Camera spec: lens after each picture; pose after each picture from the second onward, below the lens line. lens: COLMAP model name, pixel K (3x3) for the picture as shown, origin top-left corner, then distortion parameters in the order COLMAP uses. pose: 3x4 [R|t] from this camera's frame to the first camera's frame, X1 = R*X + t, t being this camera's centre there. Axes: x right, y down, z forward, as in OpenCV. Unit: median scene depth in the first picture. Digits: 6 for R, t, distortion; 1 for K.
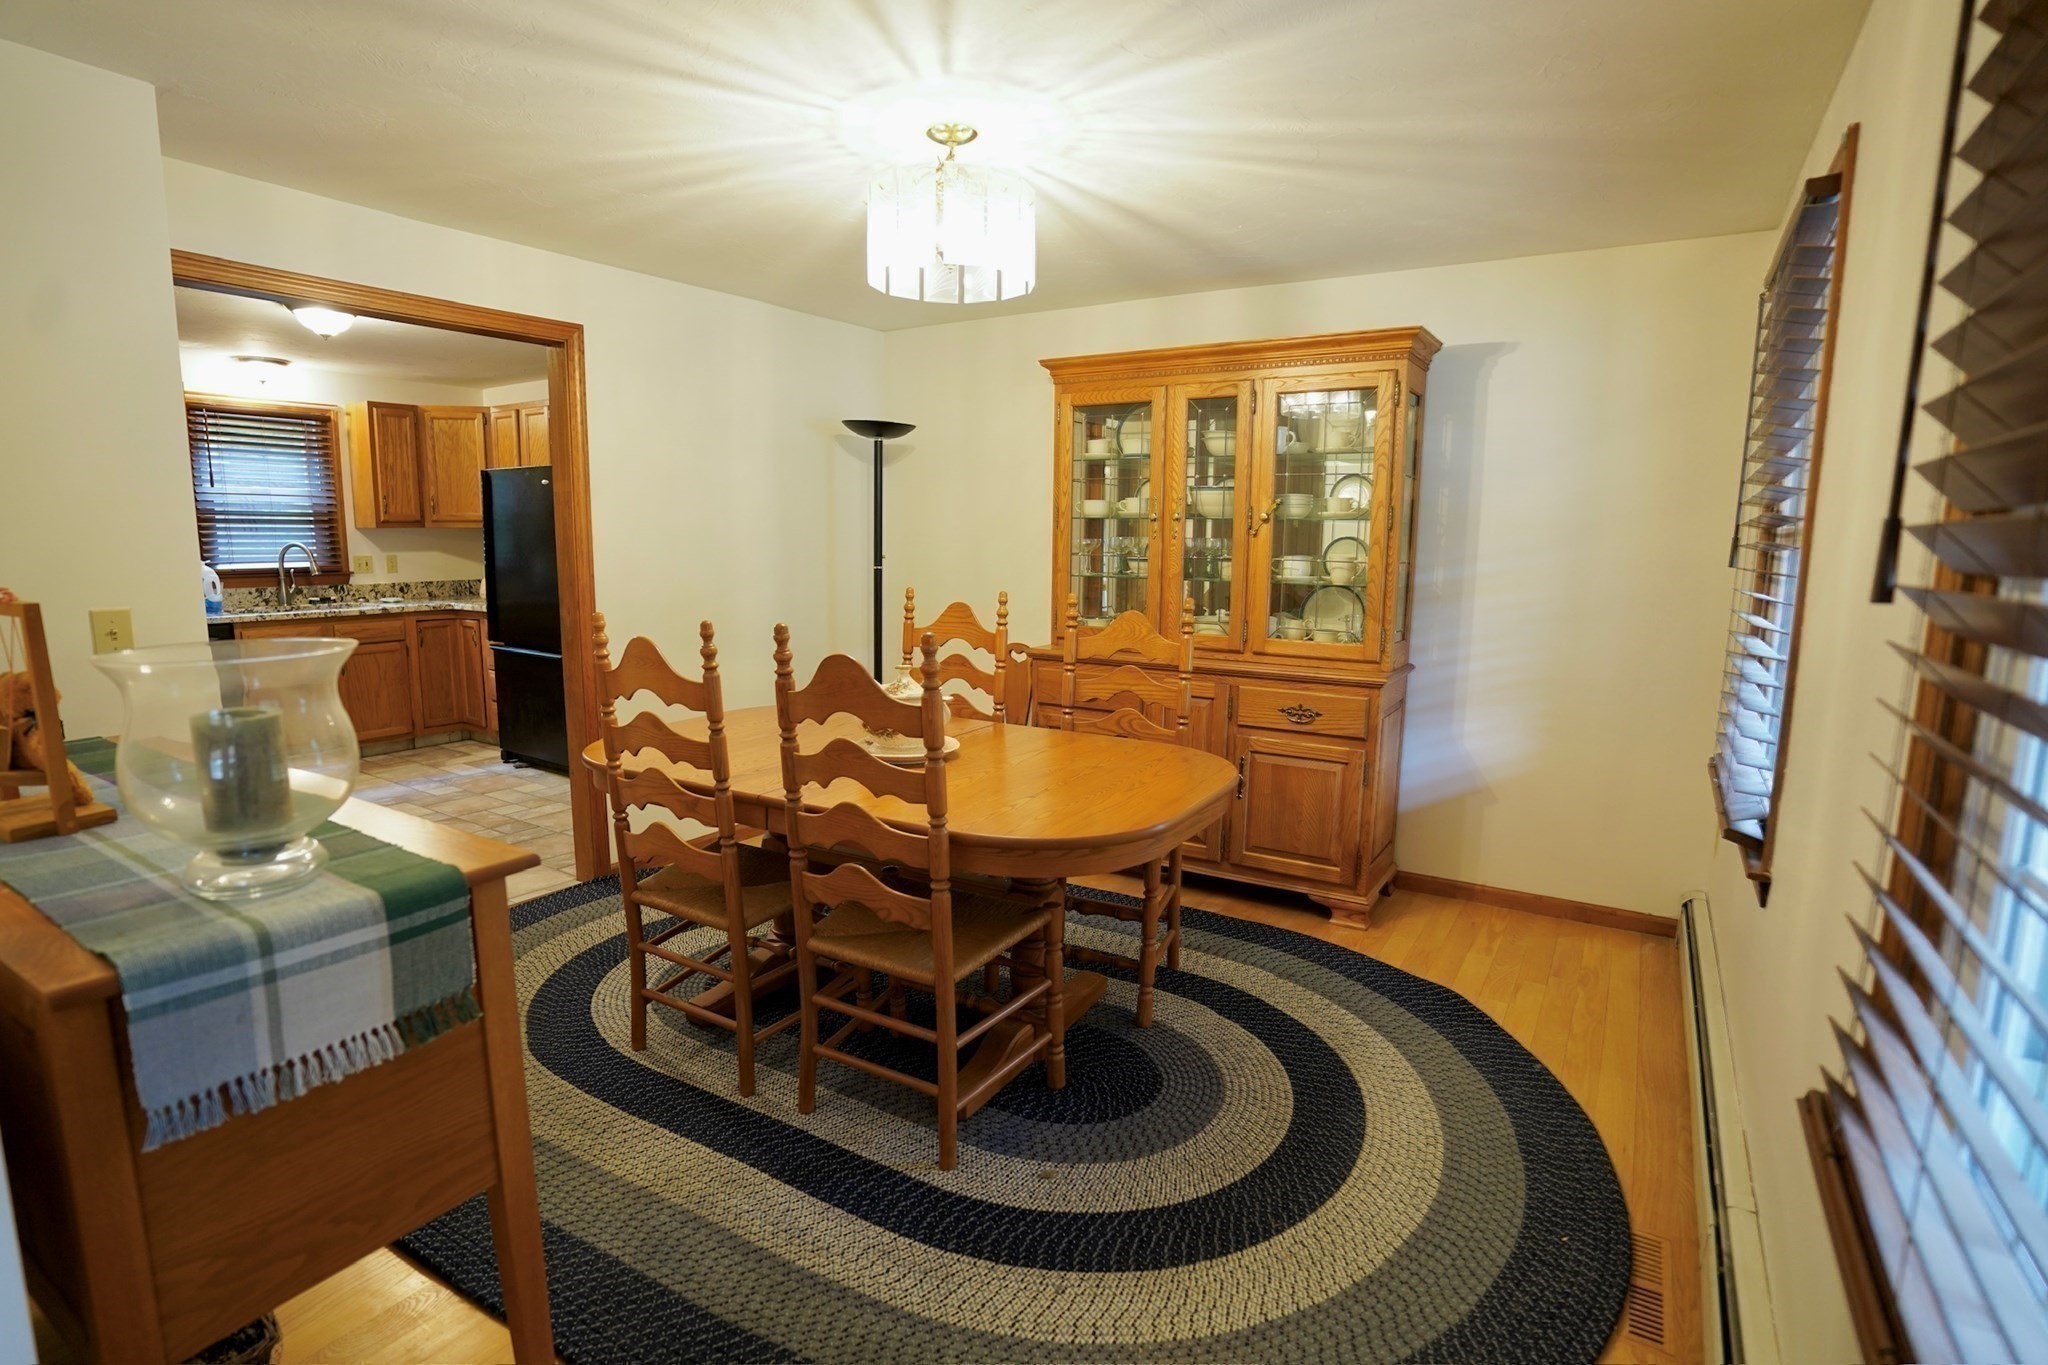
lens RADIAL K [[990.9, 0, 1016.3], [0, 990.9, 686.2], [0, 0, 1]] dist [-0.031961, 0.003668]
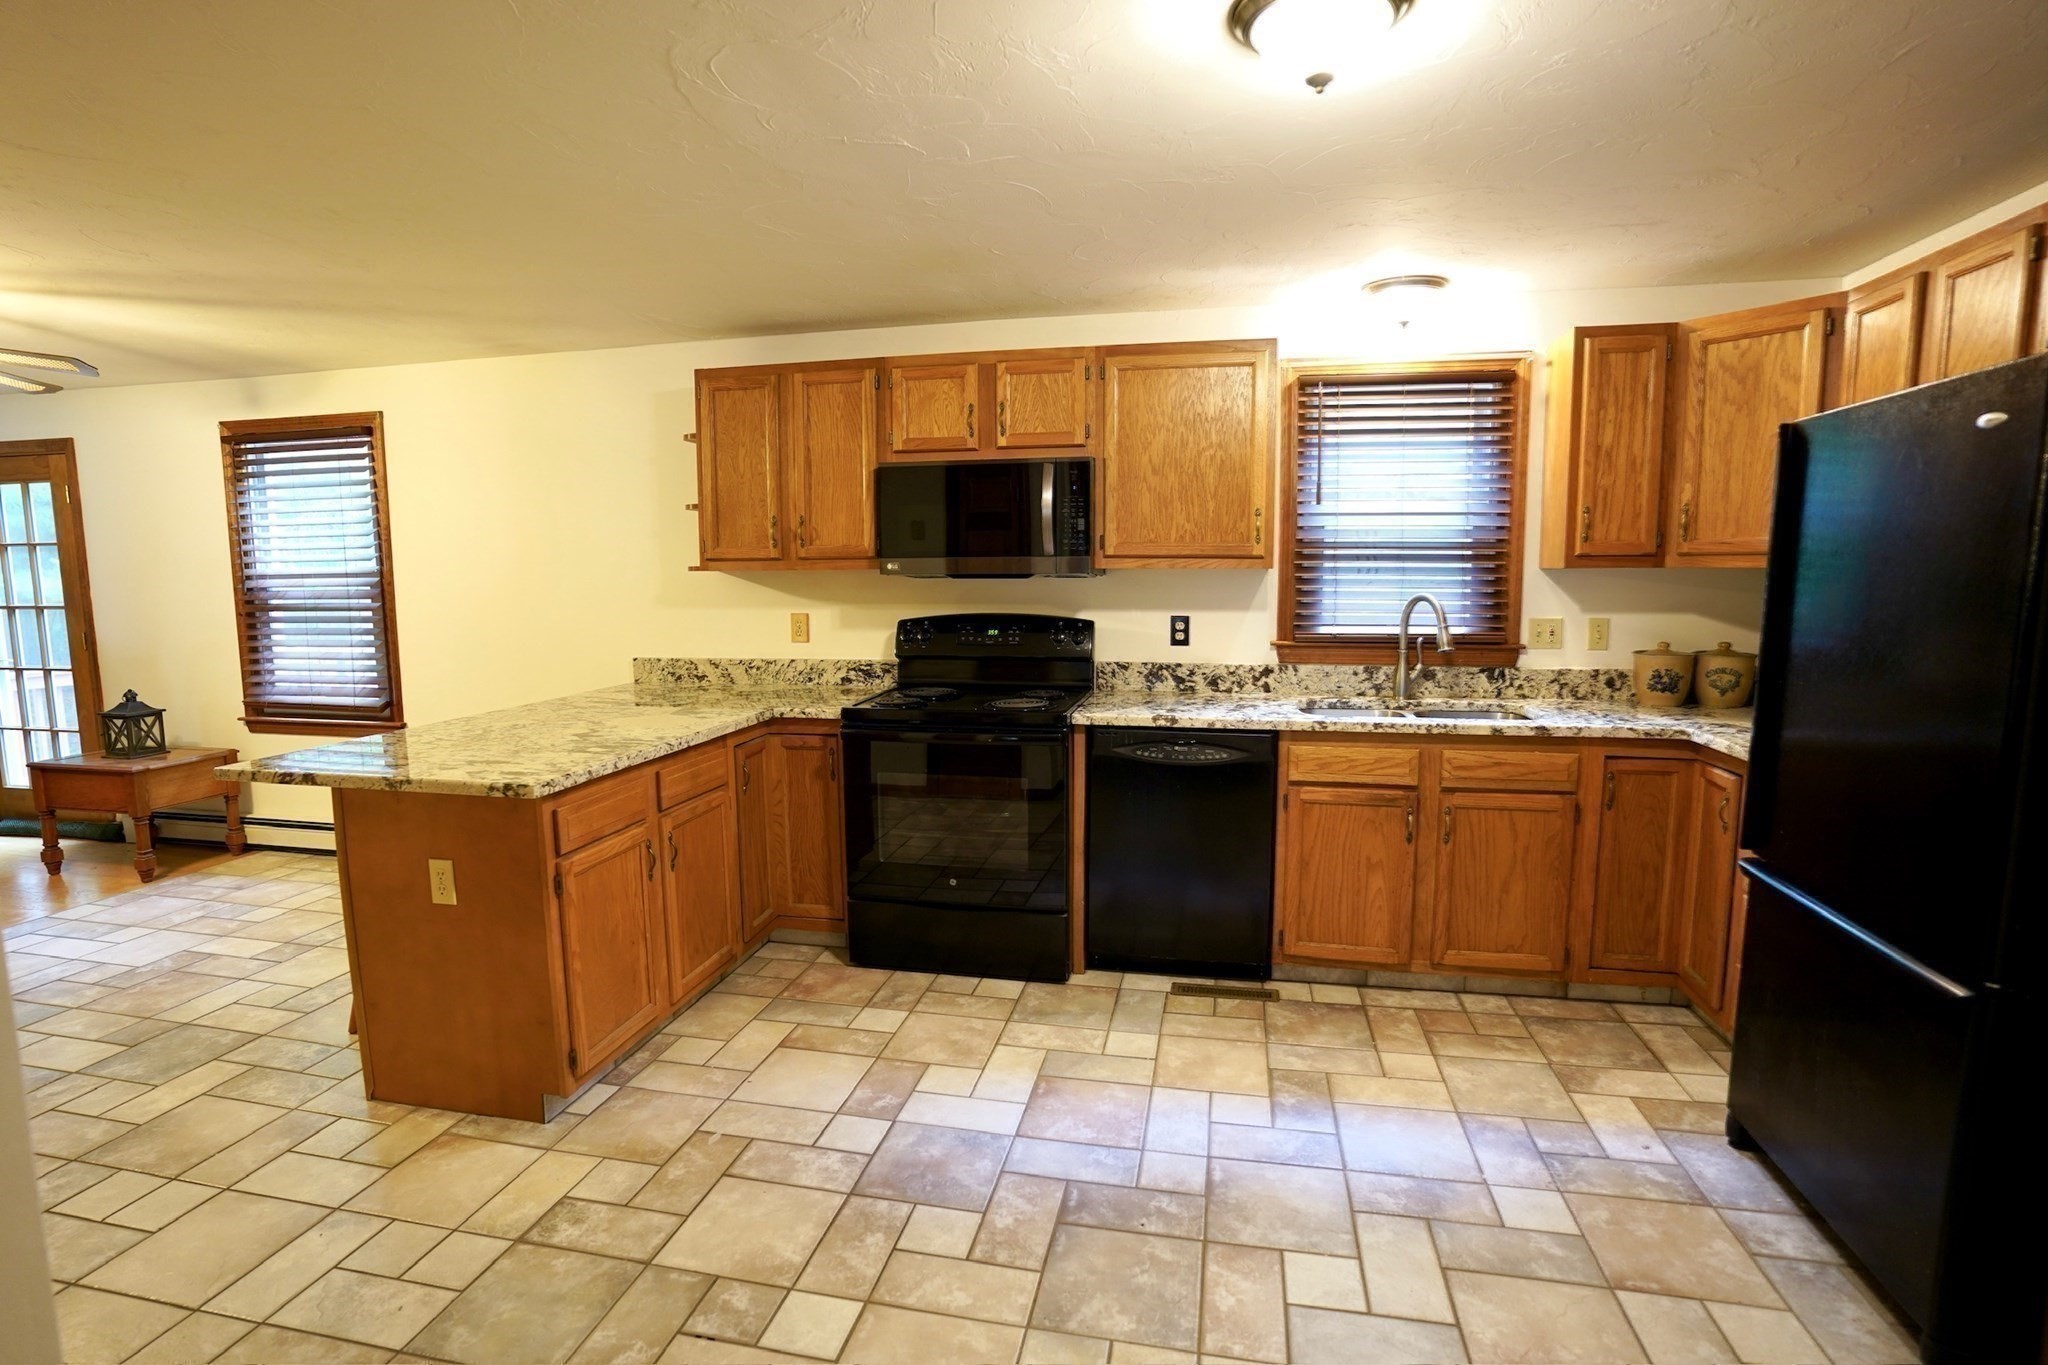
lens RADIAL K [[990.9, 0, 1016.4], [0, 990.9, 670.6], [0, 0, 1]] dist [-0.031961, 0.003668]
pose [[0.354387, 0.088671, -0.930885, -0.261074], [-0.138512, 0.989490, 0.041522, -0.088157], [0.924783, 0.114224, 0.362944, 0.538784]]
